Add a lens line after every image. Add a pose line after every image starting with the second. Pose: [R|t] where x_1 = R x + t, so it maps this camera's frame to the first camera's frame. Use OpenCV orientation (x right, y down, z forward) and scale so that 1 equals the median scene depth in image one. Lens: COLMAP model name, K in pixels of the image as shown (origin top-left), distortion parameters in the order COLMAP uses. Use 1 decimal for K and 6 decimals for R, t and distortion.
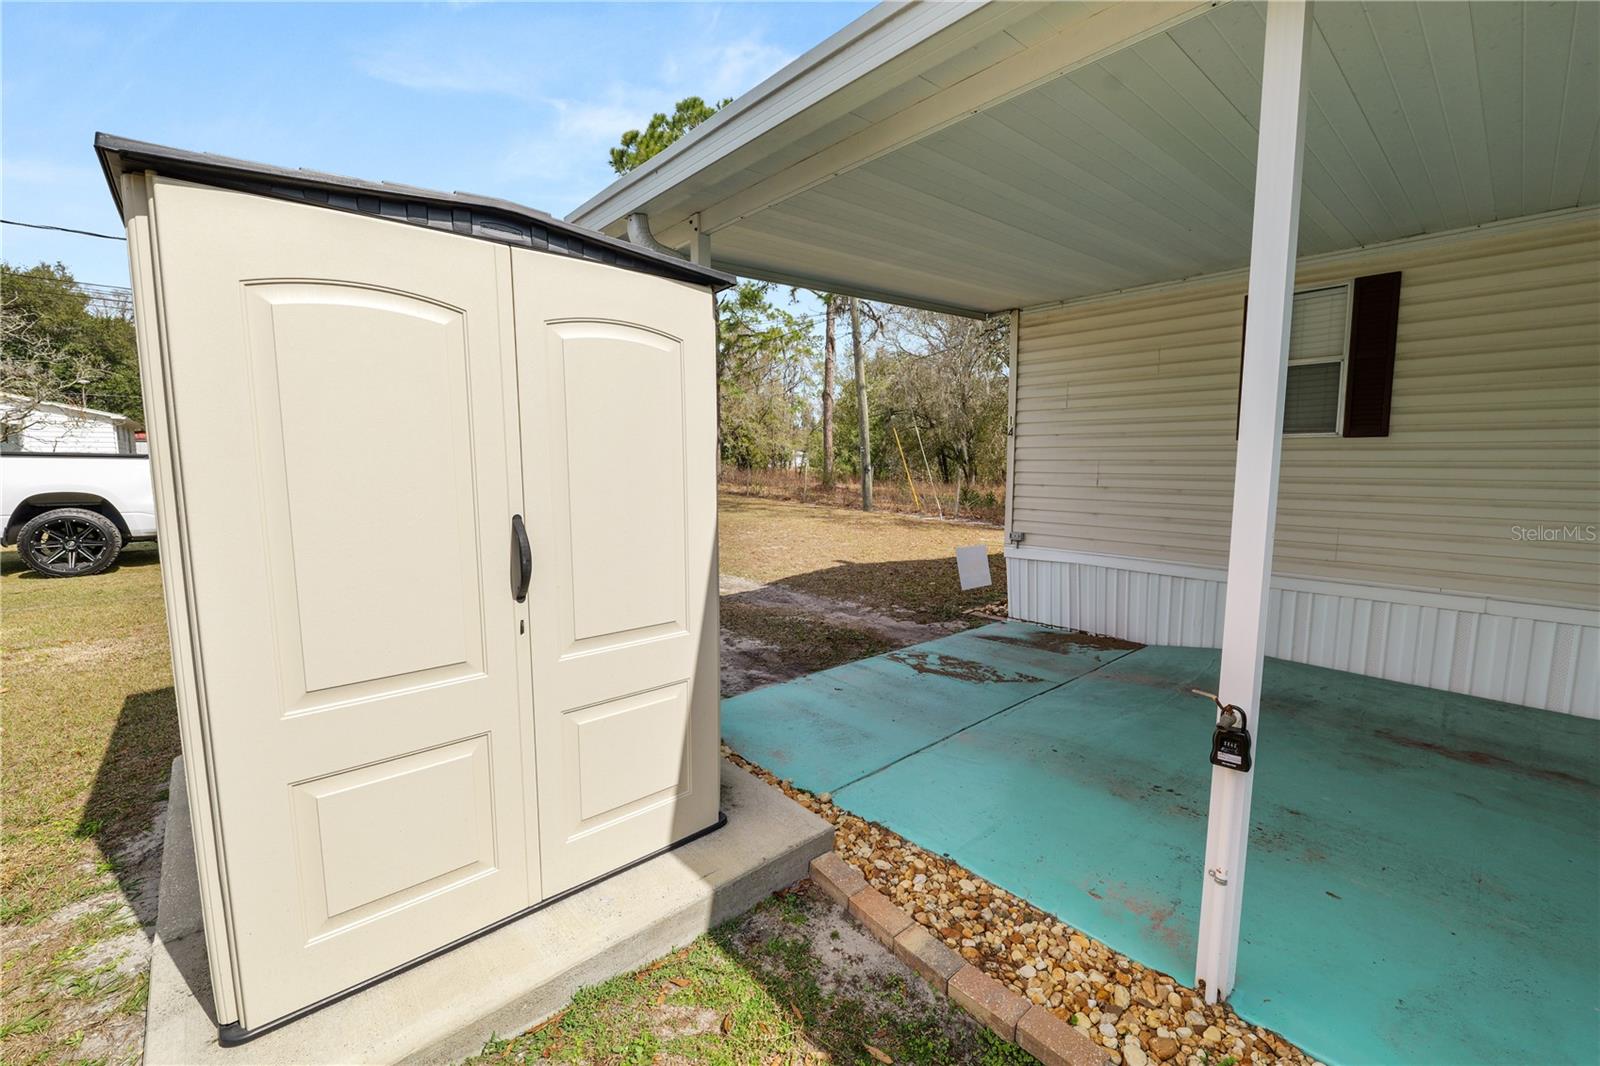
lens RADIAL K [[649.7, 0, 789.9], [0, 649.7, 530.3], [0, 0, 1]] dist [-0.011444, 0.000391]
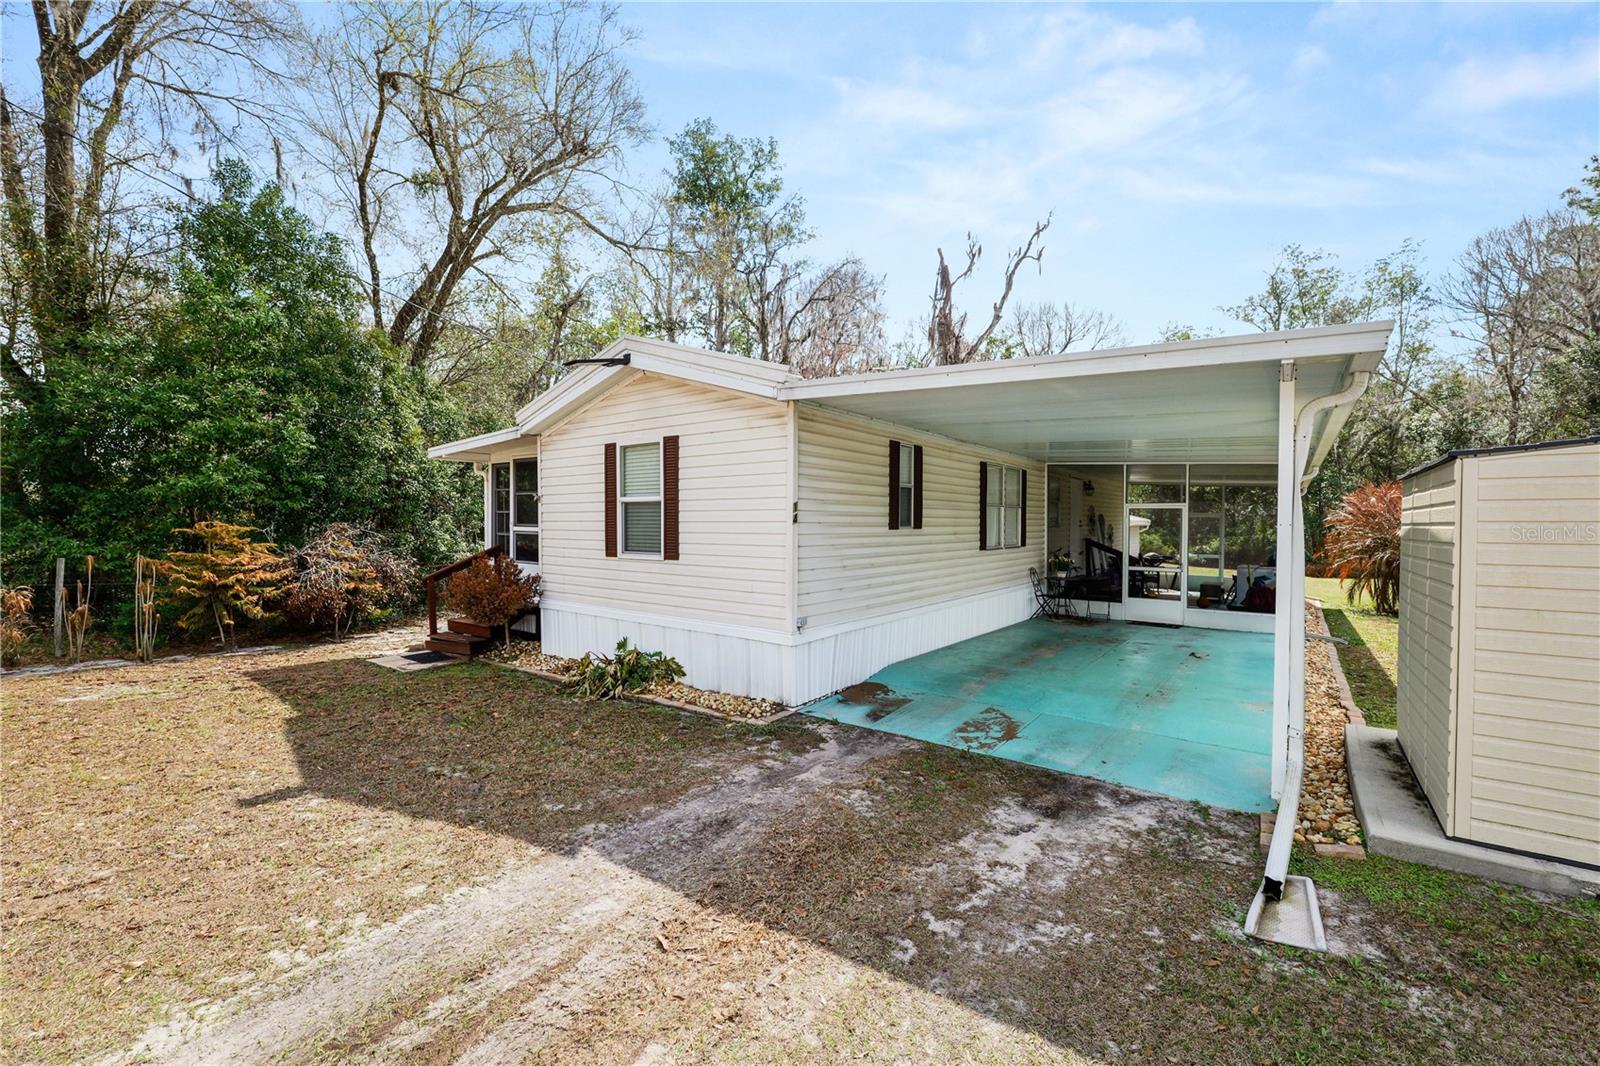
lens RADIAL K [[648.3, 0, 799.2], [0, 648.3, 530.1], [0, 0, 1]] dist [-0.010128, -0.000261]
pose [[-0.193069, -0.011822, 0.981114, -0.851861], [0.101028, 0.994373, 0.031863, -0.222329], [-0.975970, 0.105272, -0.190788, 1.588702]]
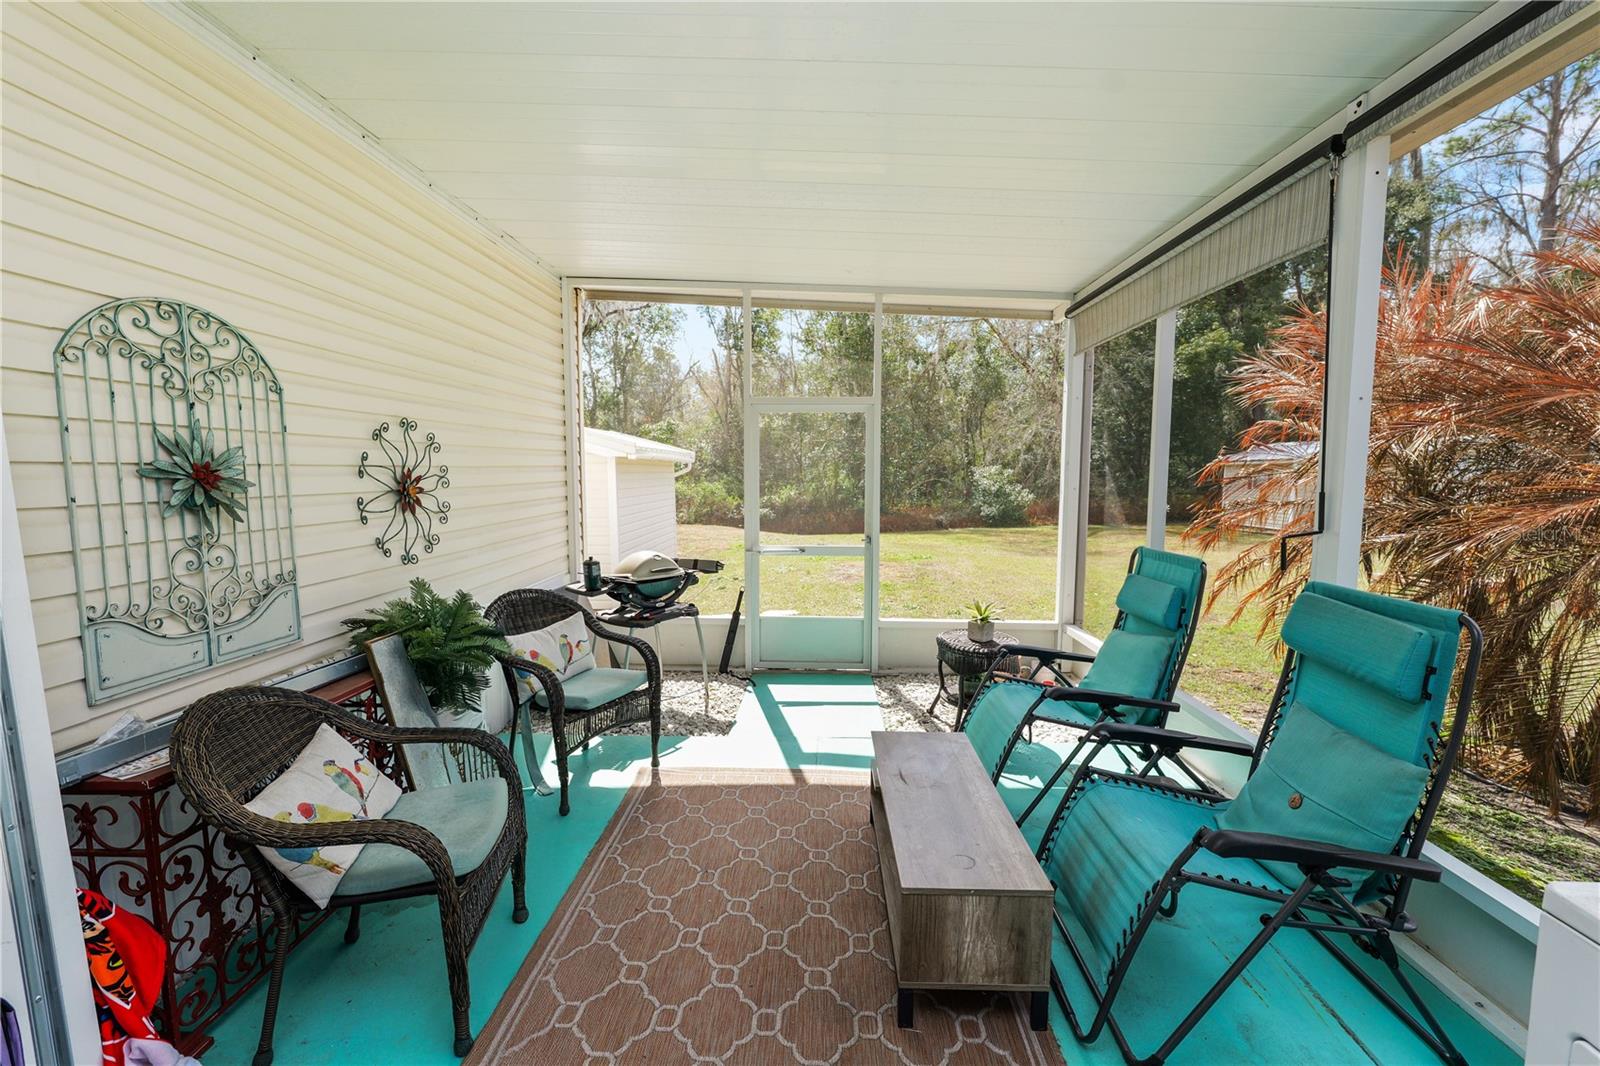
lens RADIAL K [[648.3, 0, 799.2], [0, 648.3, 530.1], [0, 0, 1]] dist [-0.010128, -0.000261]
pose [[-0.723764, -0.057630, 0.687637, 1.685117], [0.076378, 0.983693, 0.162833, 0.078299], [-0.685807, 0.170373, -0.707560, -0.651246]]
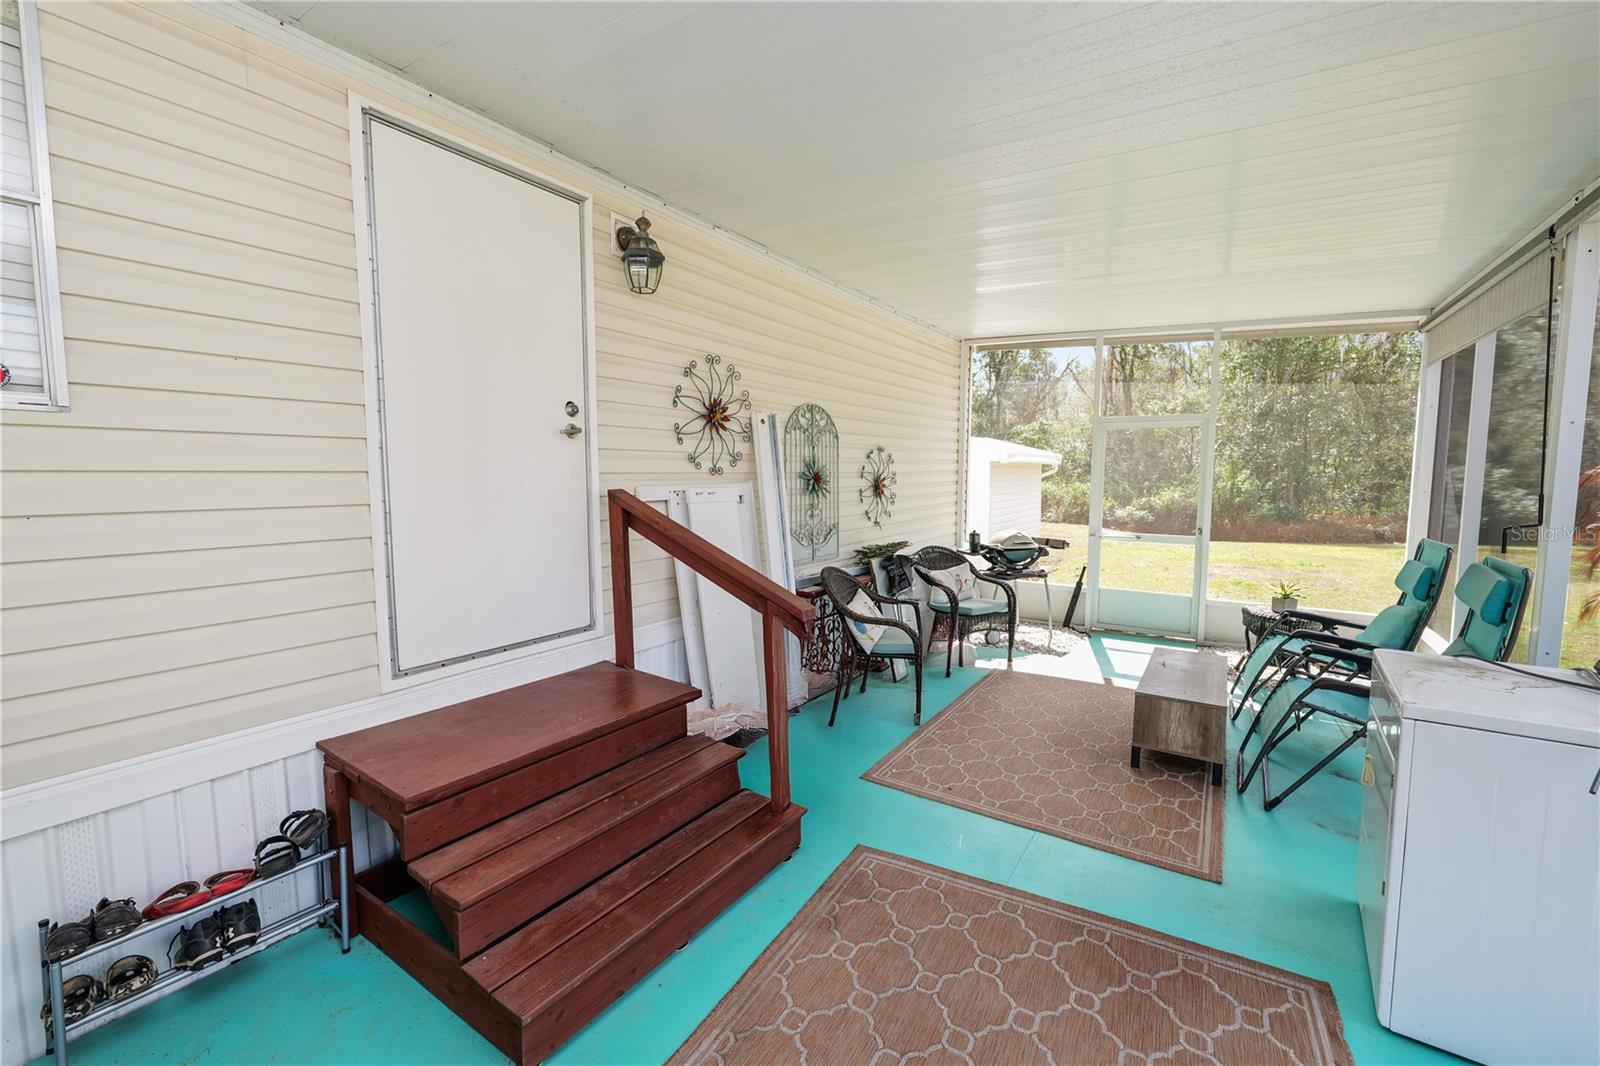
lens RADIAL K [[648.3, 0, 799.2], [0, 648.3, 530.1], [0, 0, 1]] dist [-0.010128, -0.000261]
pose [[-0.252938, -0.082700, 0.963941, 1.302849], [0.104954, 0.988115, 0.112313, 0.046460], [-0.961773, 0.129578, -0.241253, -0.409173]]
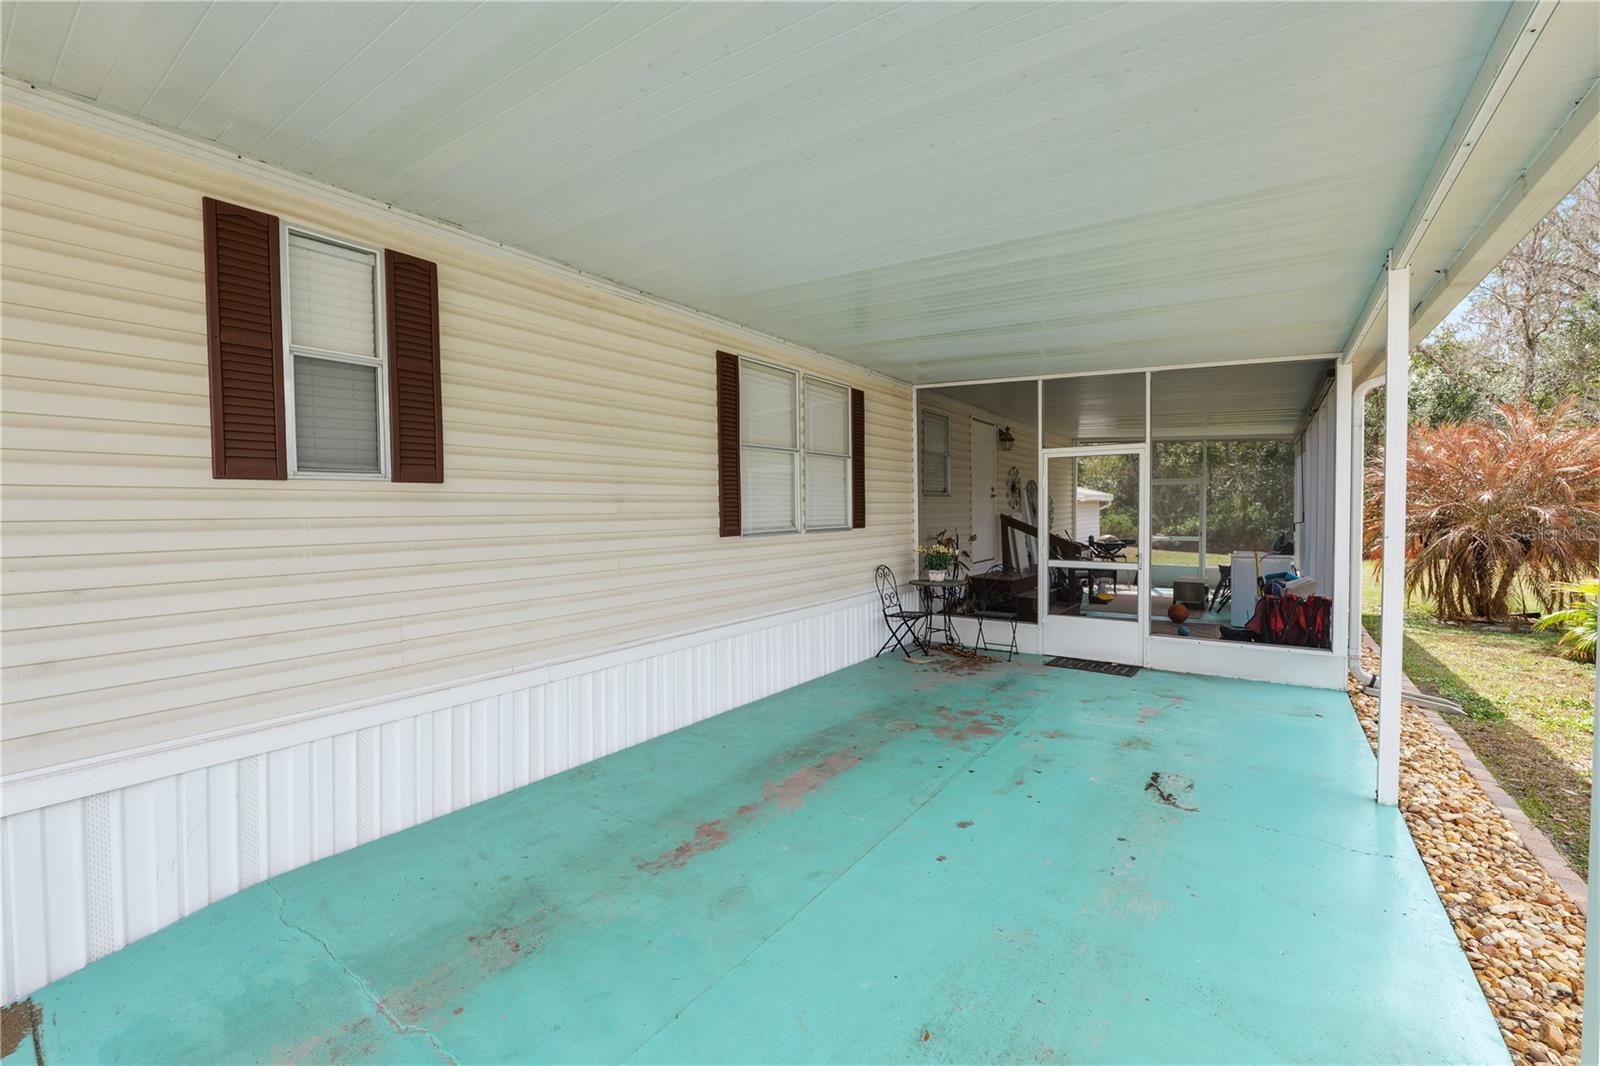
lens RADIAL K [[648.3, 0, 799.2], [0, 648.3, 530.1], [0, 0, 1]] dist [-0.010128, -0.000261]
pose [[-0.222728, -0.026870, 0.974510, 0.103941], [0.115830, 0.991810, 0.053821, -0.077321], [-0.967975, 0.124865, -0.217791, 0.704161]]
